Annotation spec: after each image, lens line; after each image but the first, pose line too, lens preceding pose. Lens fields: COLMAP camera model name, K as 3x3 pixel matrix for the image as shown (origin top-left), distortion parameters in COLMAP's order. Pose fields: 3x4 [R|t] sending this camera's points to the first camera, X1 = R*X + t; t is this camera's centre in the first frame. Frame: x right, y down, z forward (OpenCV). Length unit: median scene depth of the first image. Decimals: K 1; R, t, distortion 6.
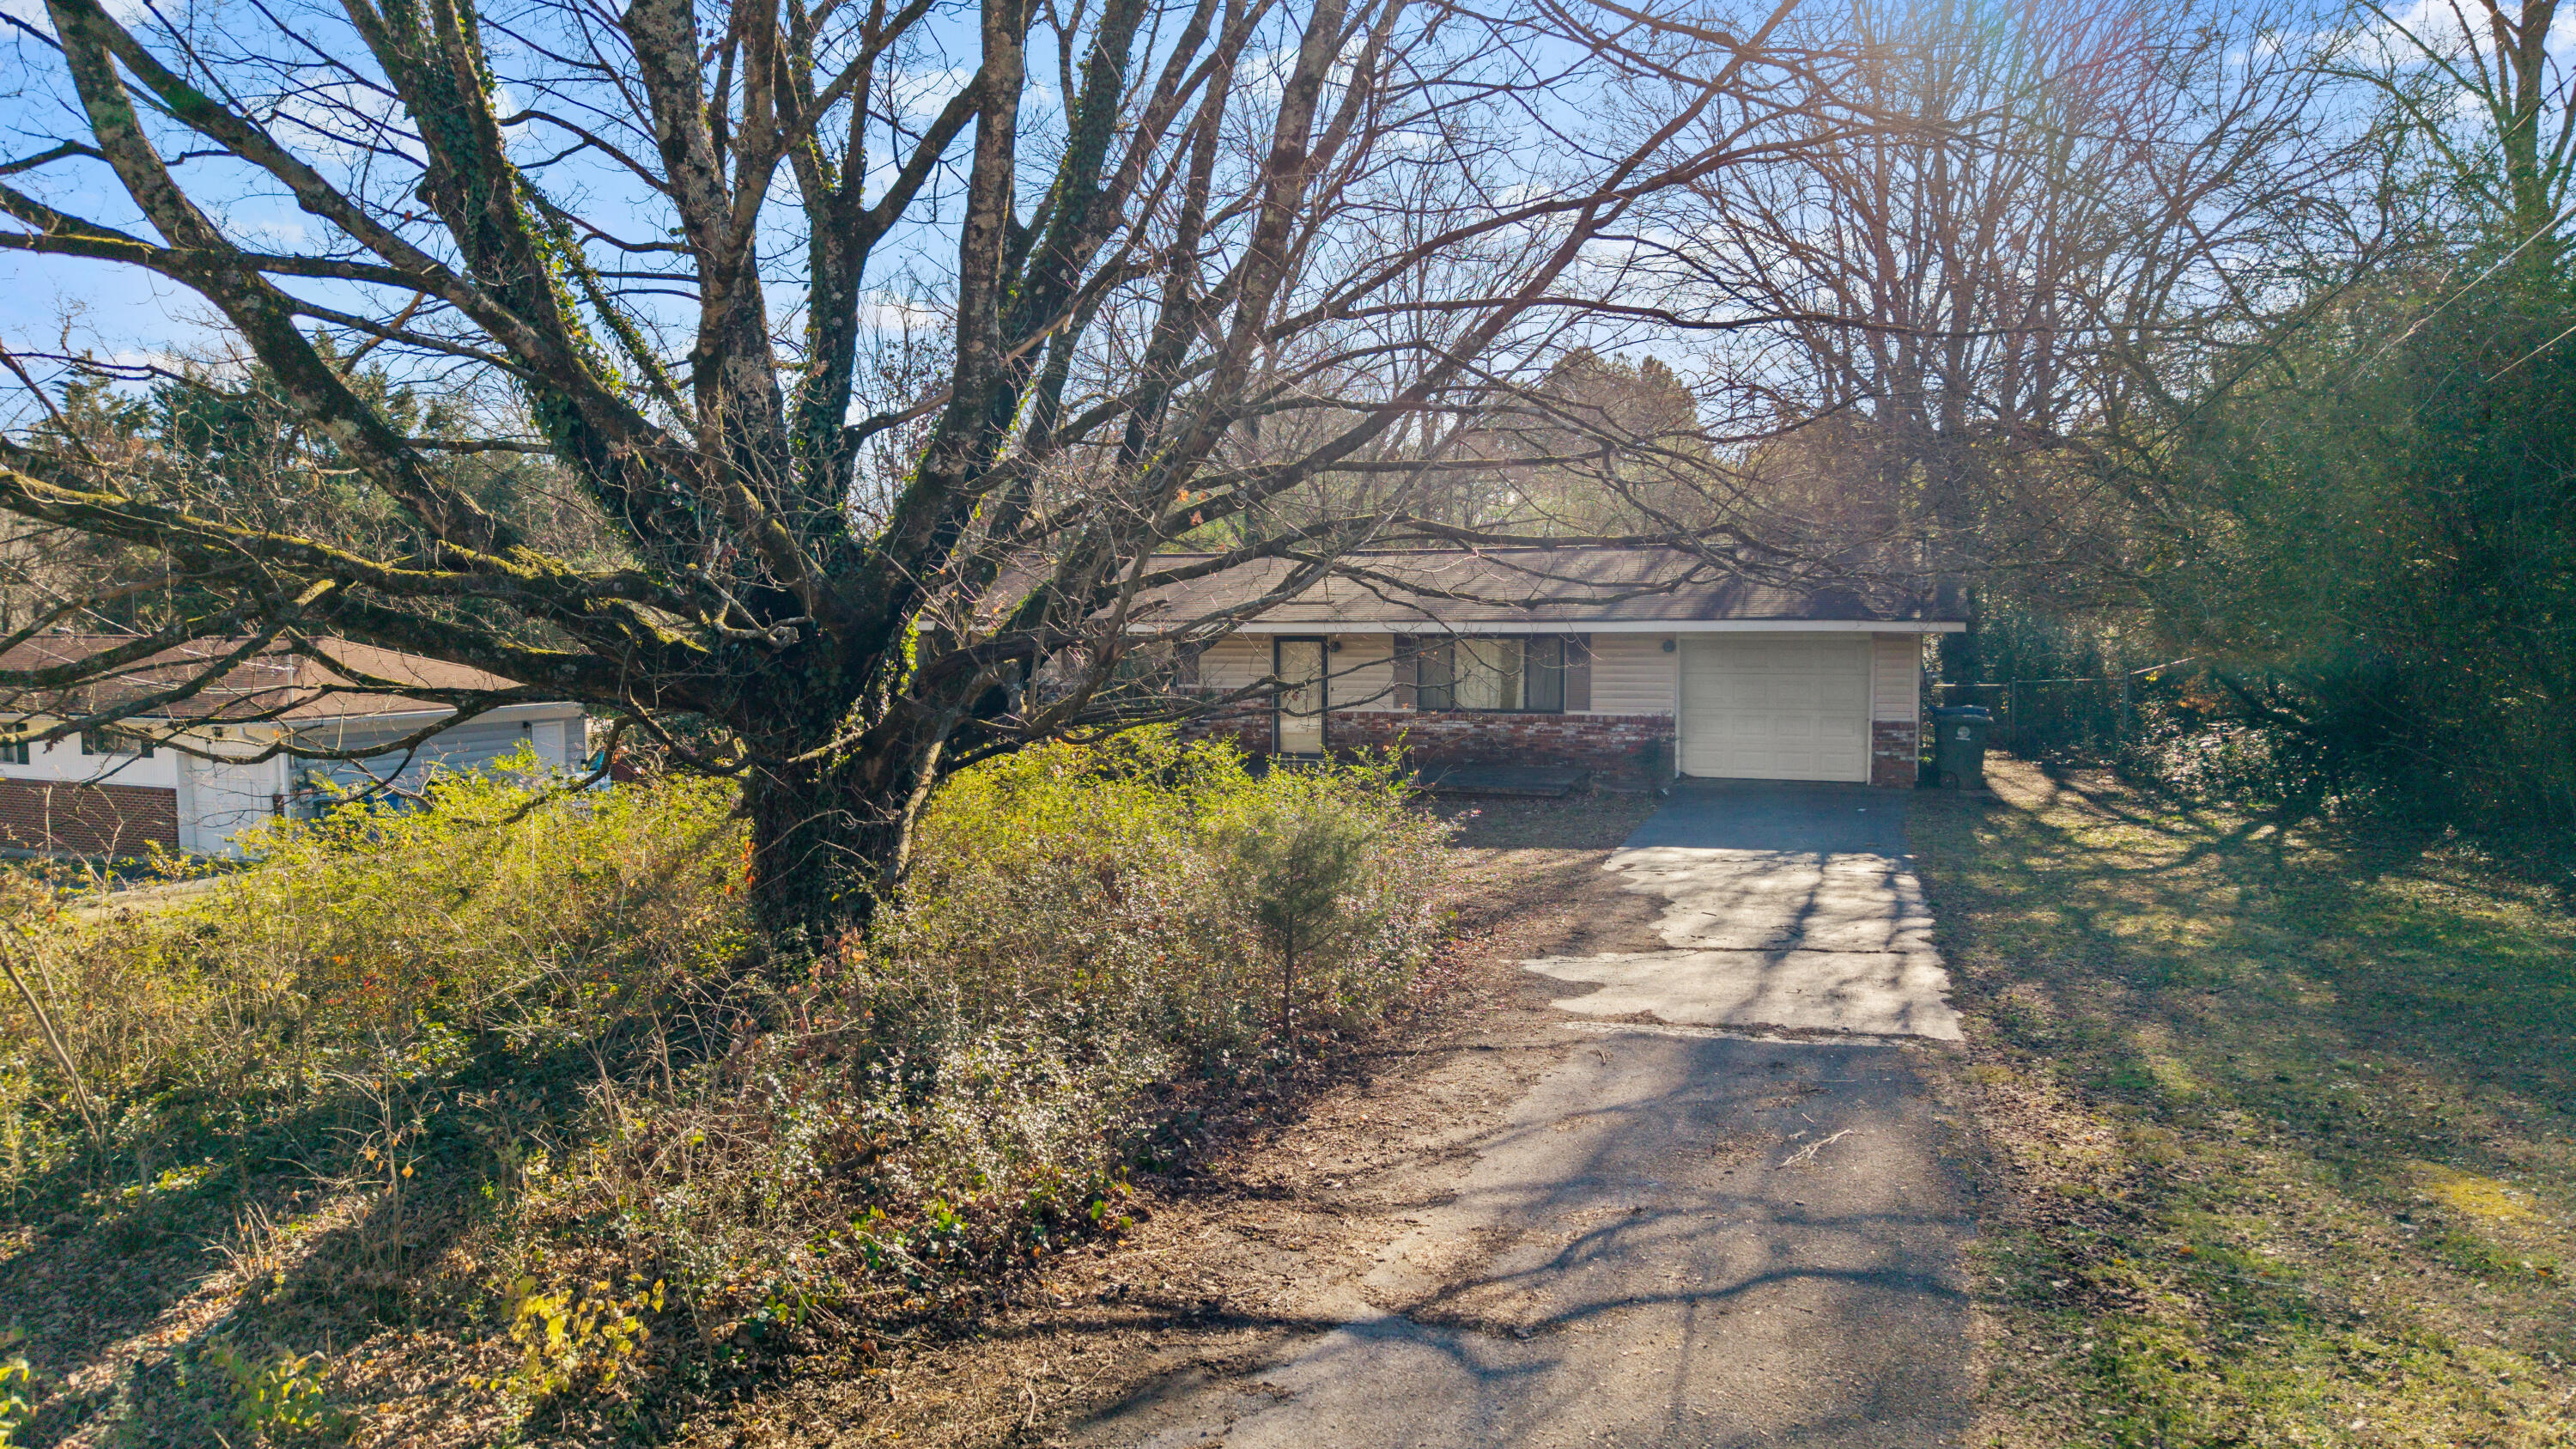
lens RADIAL K [[1735.4, 0, 1313.8], [0, 1735.4, 727.0], [0, 0, 1]] dist [0.039868, -0.040199]
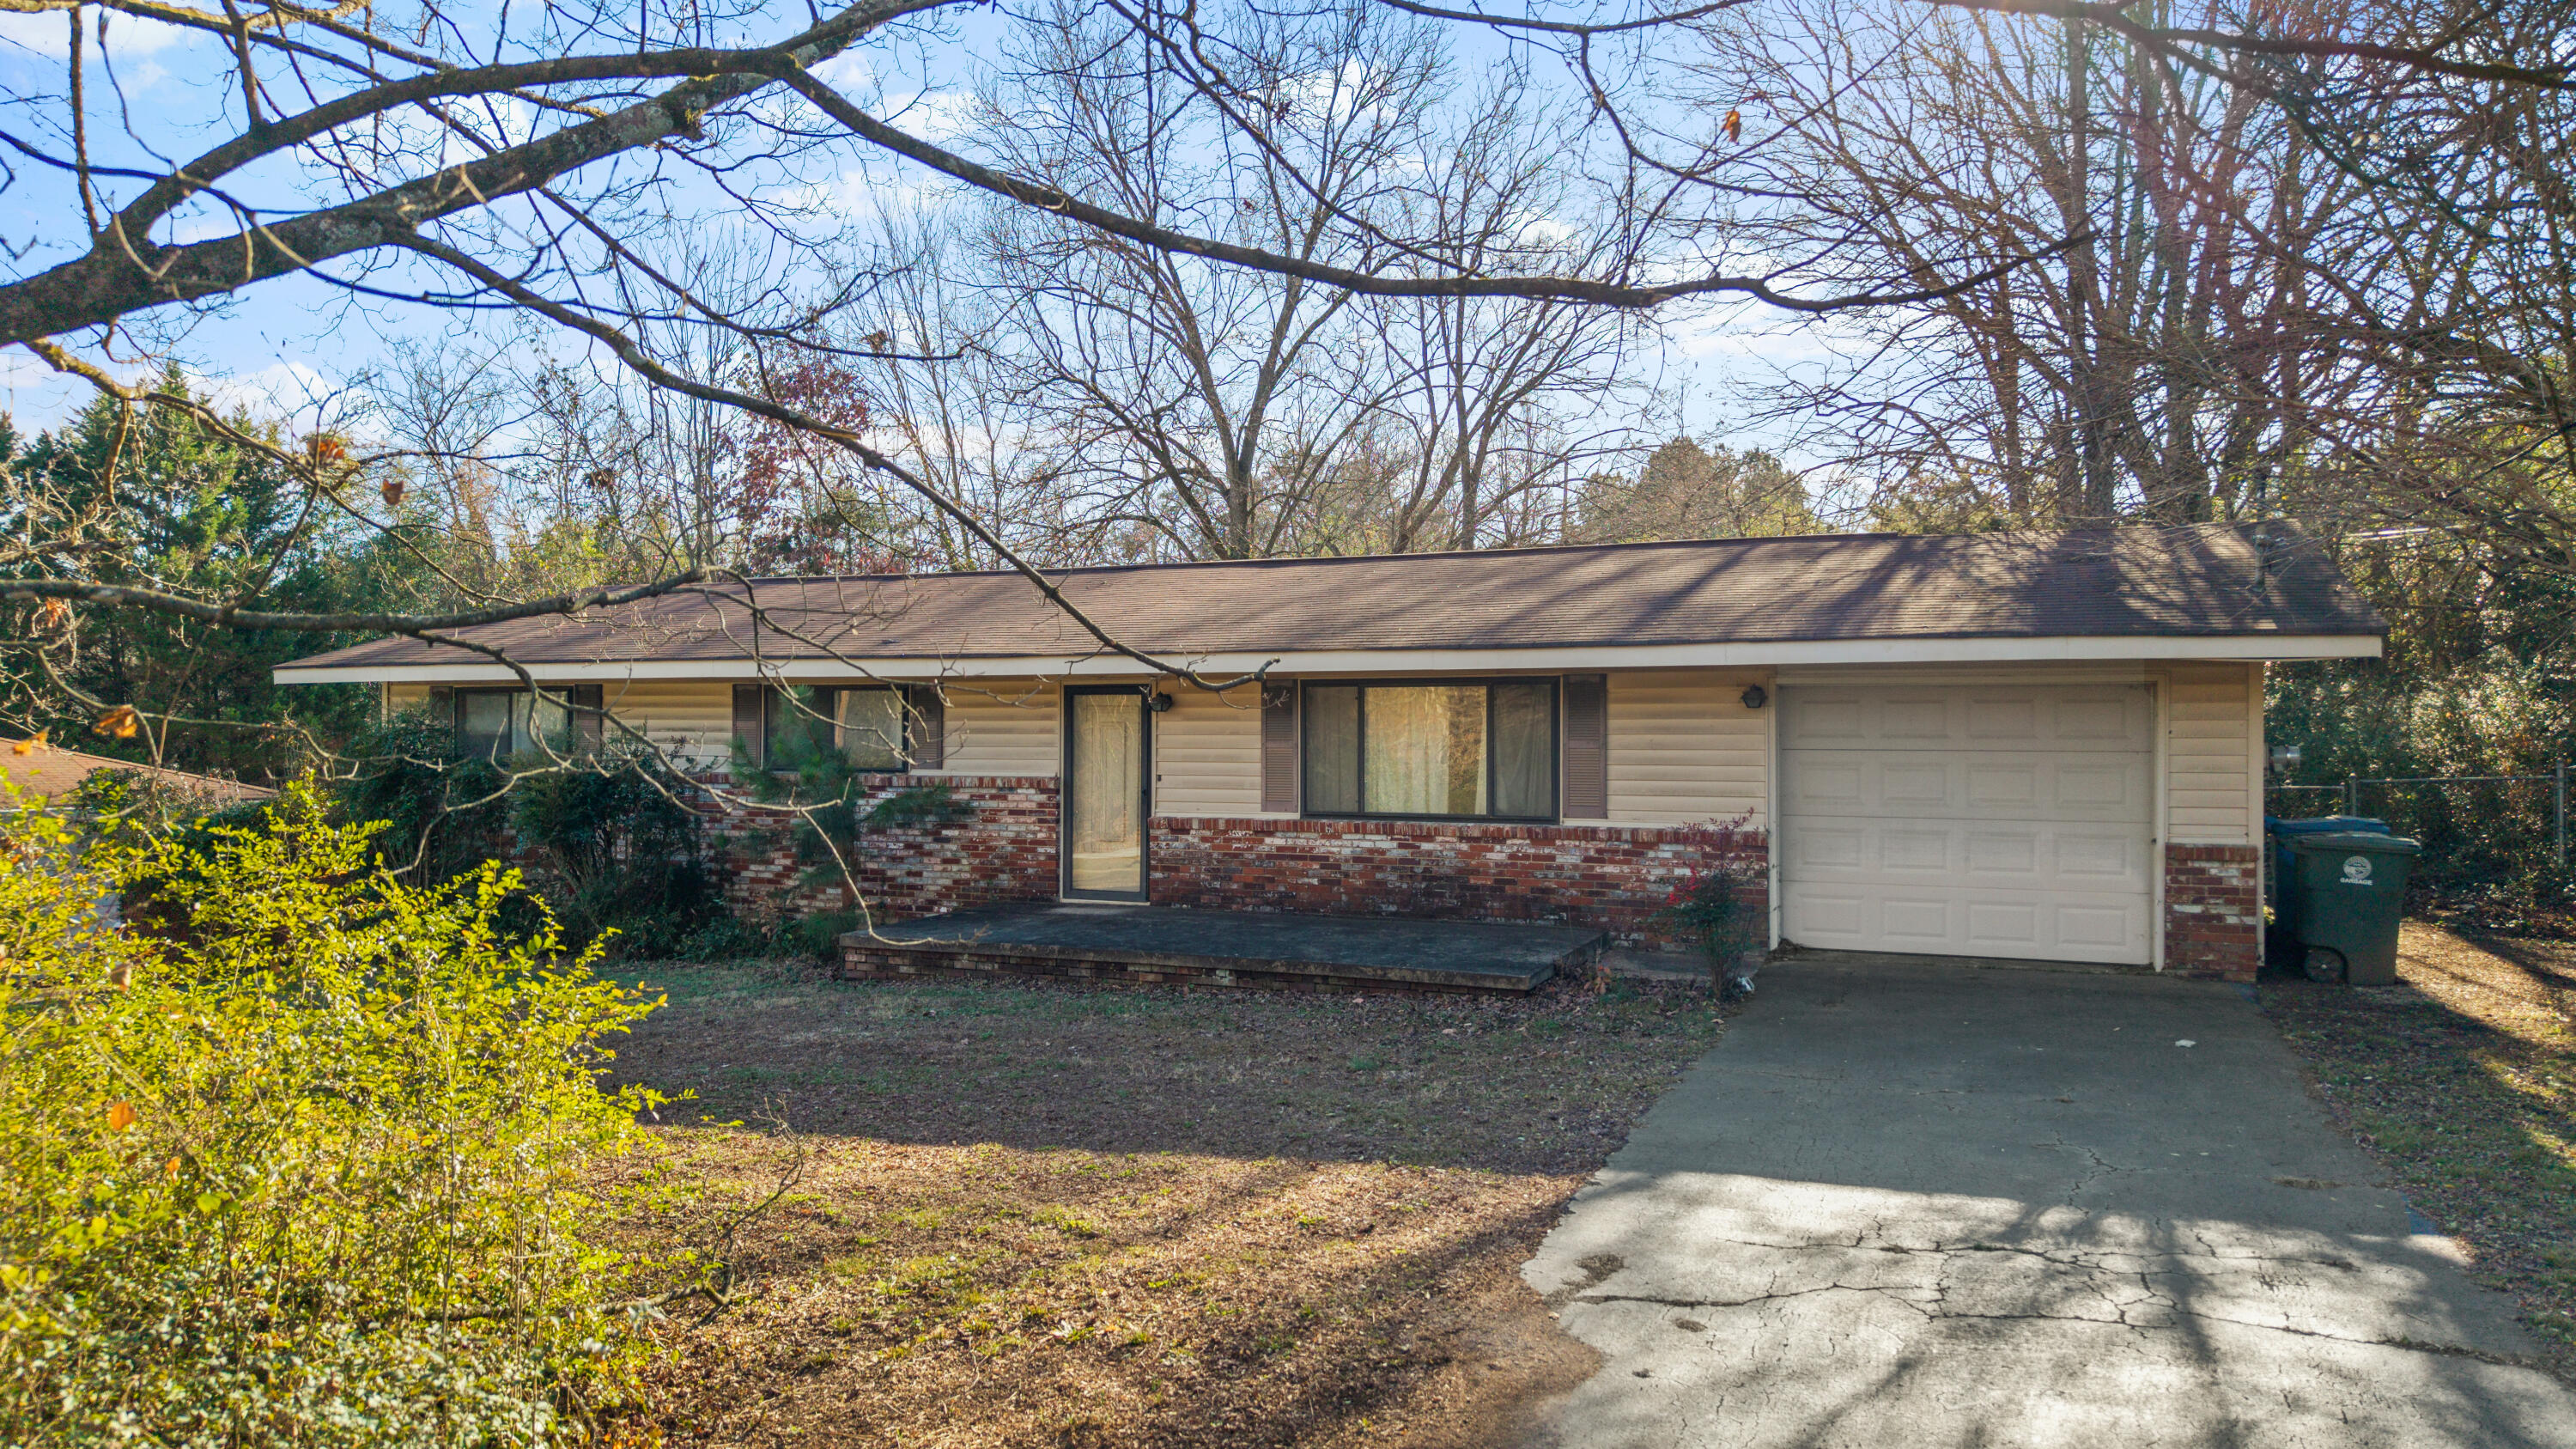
lens RADIAL K [[1735.4, 0, 1313.8], [0, 1735.4, 727.0], [0, 0, 1]] dist [0.039868, -0.040199]
pose [[0.998136, 0.005543, -0.060771, 0.134069], [-0.009804, 0.997495, -0.070050, 0.000984], [0.060230, 0.070516, 0.995691, 0.610176]]
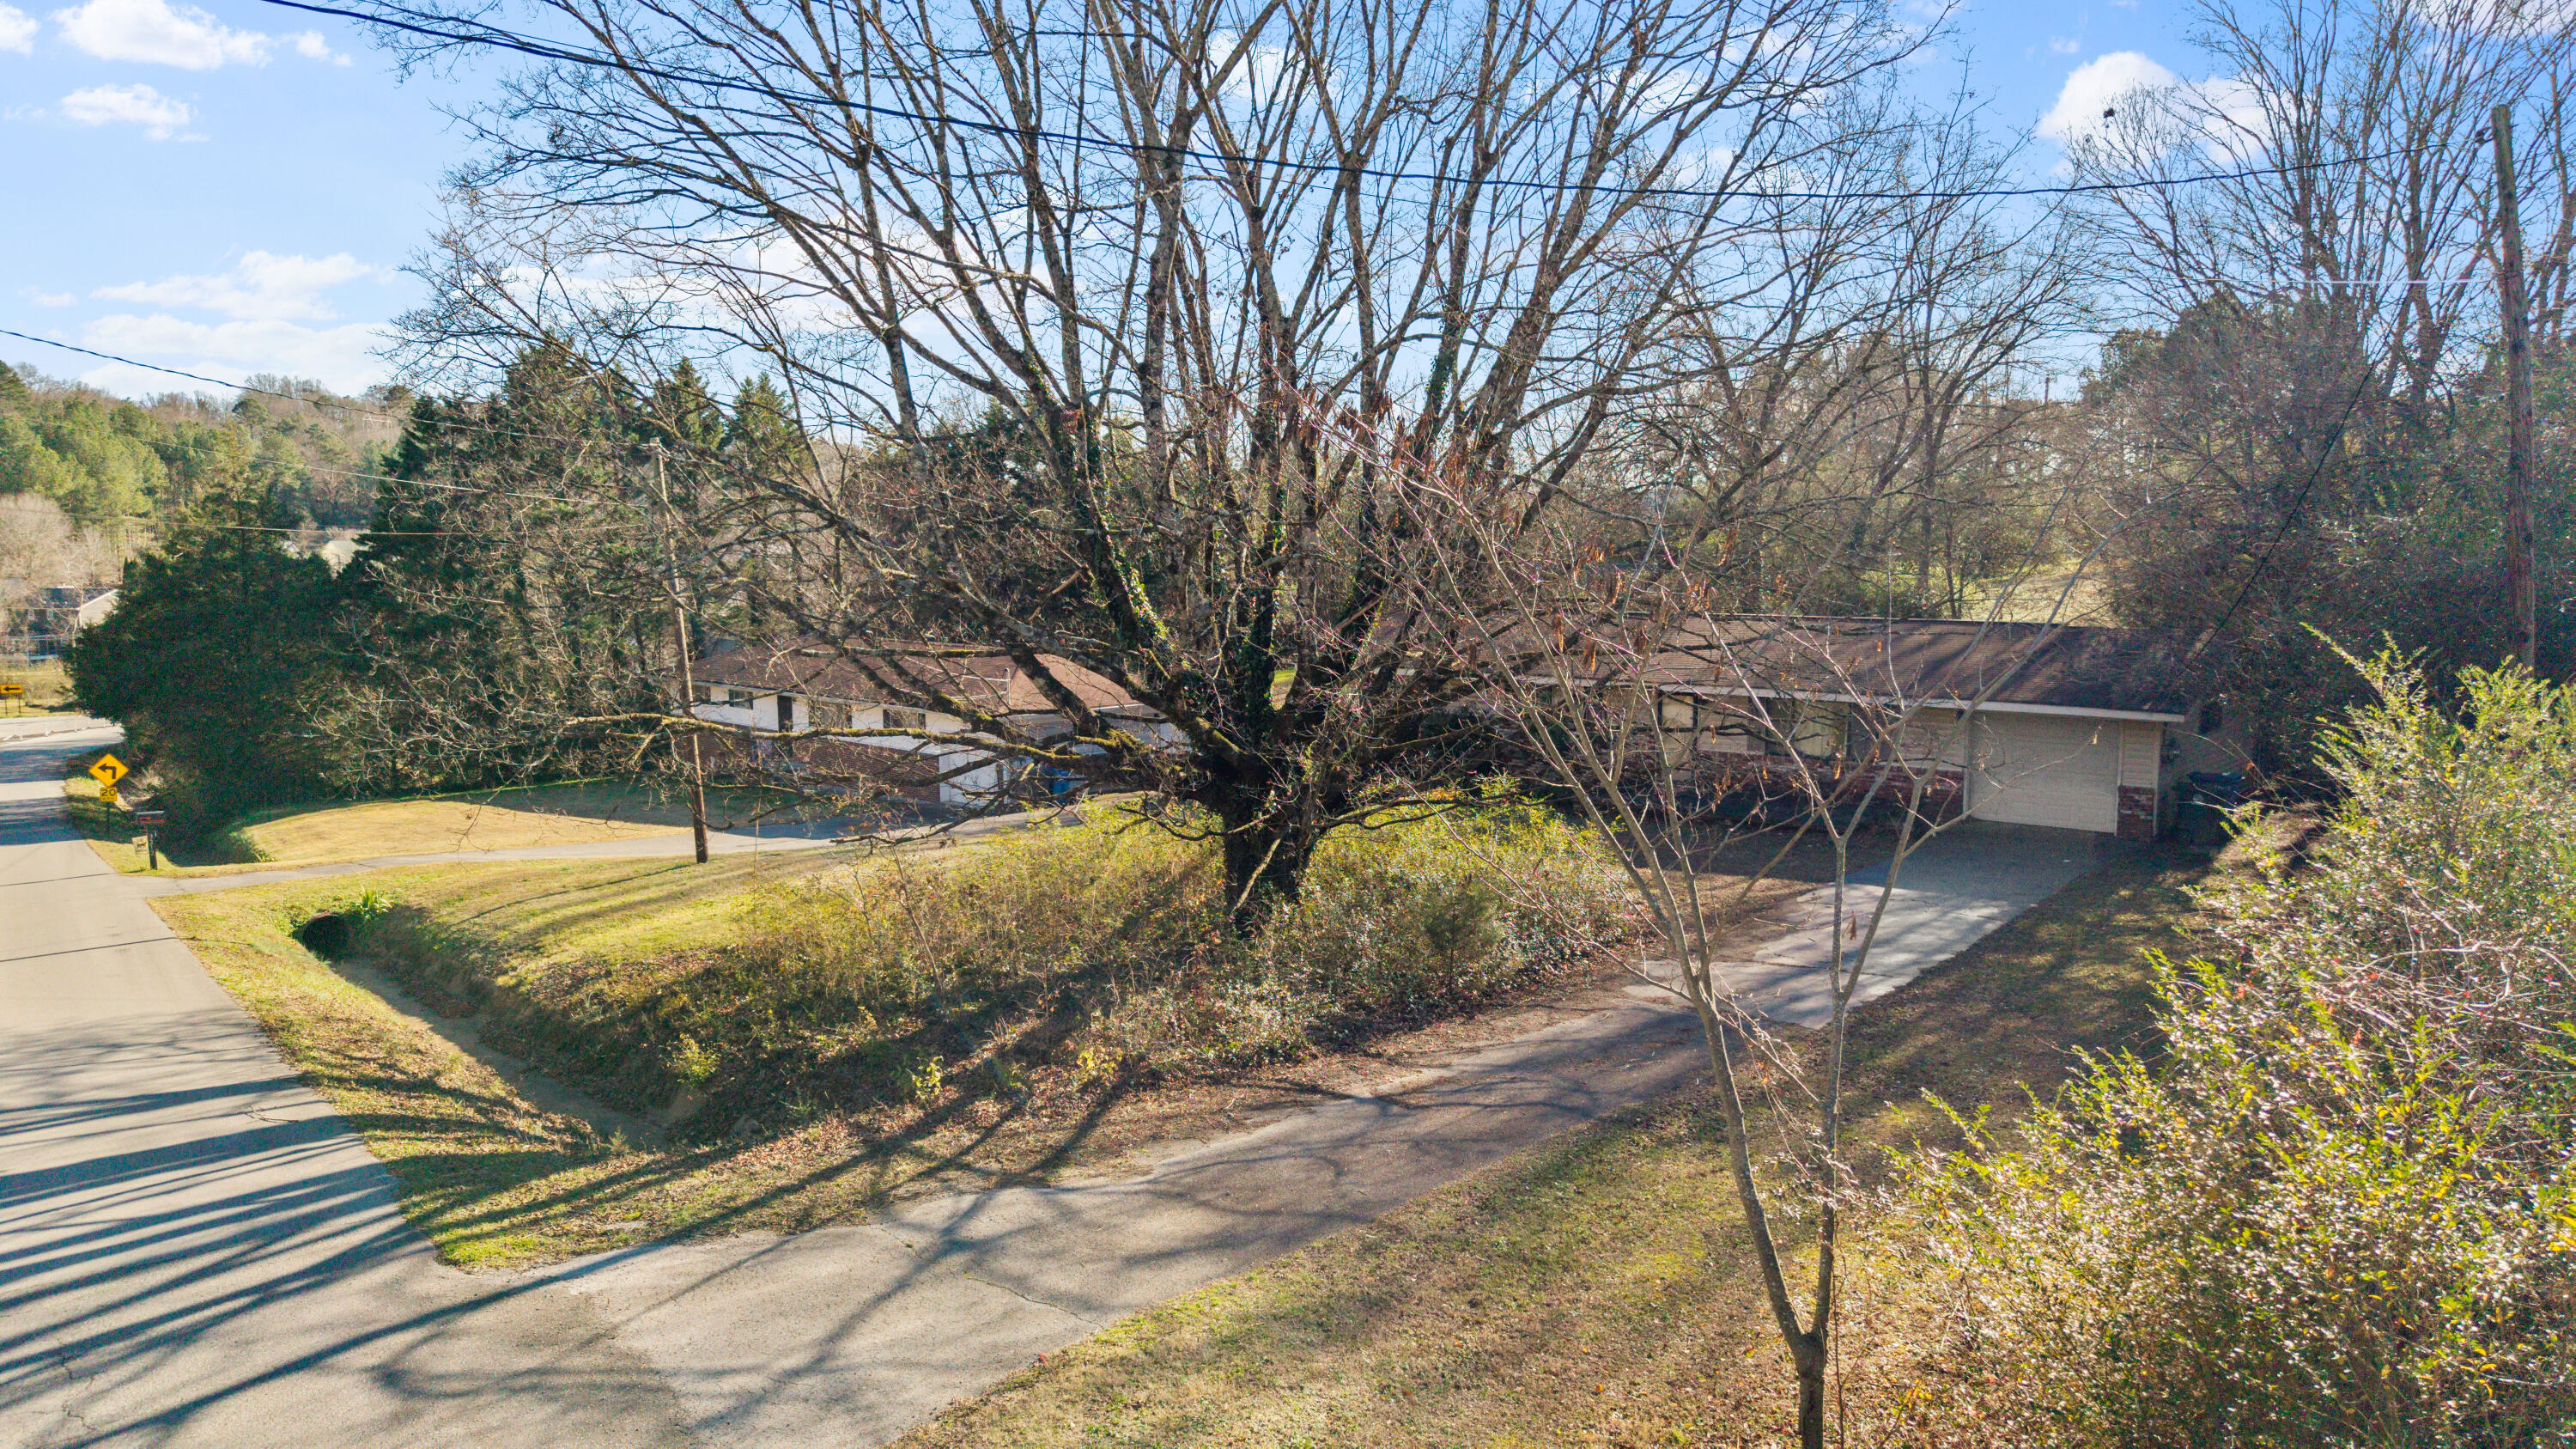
lens RADIAL K [[1735.4, 0, 1313.8], [0, 1735.4, 727.0], [0, 0, 1]] dist [0.039868, -0.040199]
pose [[0.938162, 0.039015, -0.343990, 0.261578], [-0.026166, 0.998778, 0.041917, -0.103777], [0.345206, -0.030324, 0.938037, -0.464821]]
